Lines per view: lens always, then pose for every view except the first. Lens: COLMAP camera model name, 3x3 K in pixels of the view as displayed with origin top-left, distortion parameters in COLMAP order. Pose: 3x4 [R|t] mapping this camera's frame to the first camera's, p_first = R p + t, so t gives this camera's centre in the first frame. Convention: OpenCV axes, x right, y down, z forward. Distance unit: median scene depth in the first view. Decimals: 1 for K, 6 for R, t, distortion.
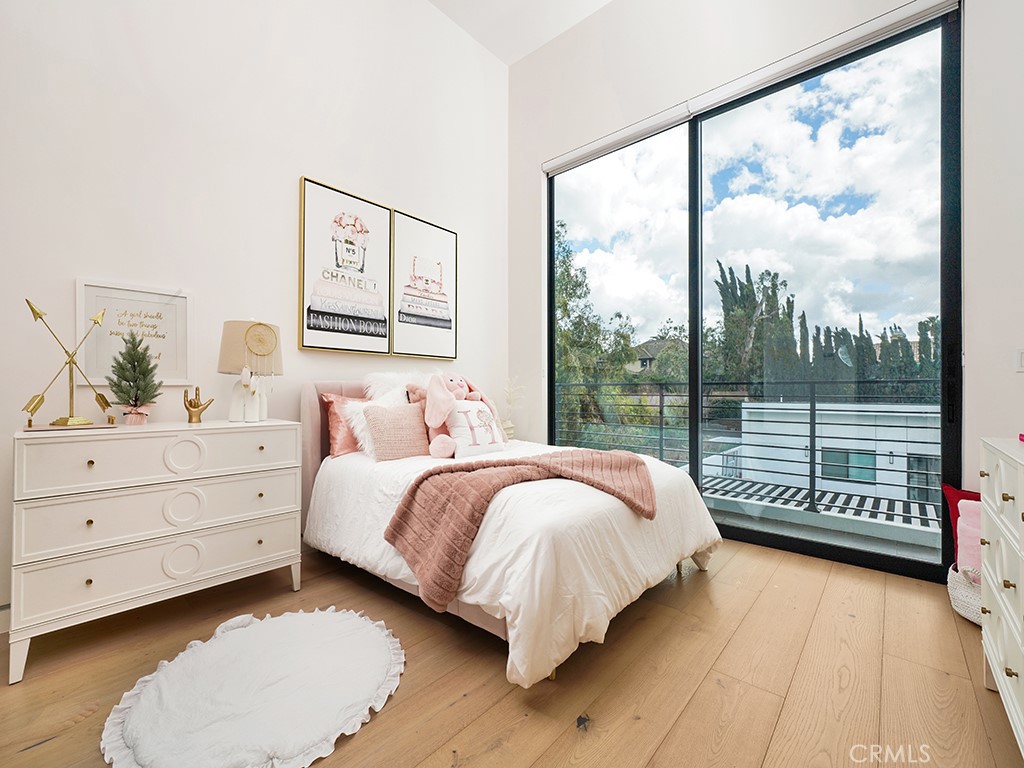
lens RADIAL K [[430.9, 0, 512.0], [0, 430.9, 391.8], [0, 0, 1]] dist [-0.000810, -0.000309]
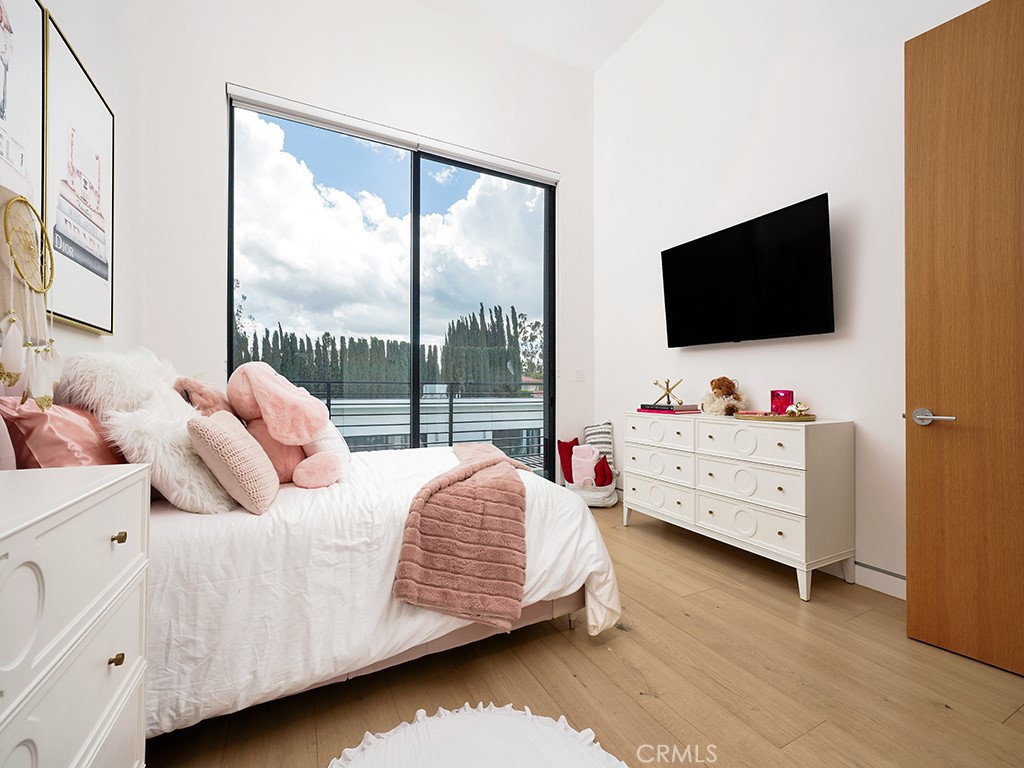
lens RADIAL K [[422.7, 0, 513.6], [0, 422.7, 388.6], [0, 0, 1]] dist [-0.001377, -0.000254]
pose [[0.373395, 0.001483, 0.927671, -0.485158], [-0.001294, 0.999999, -0.001078, -0.004018], [-0.927672, -0.000798, 0.373396, 0.319519]]
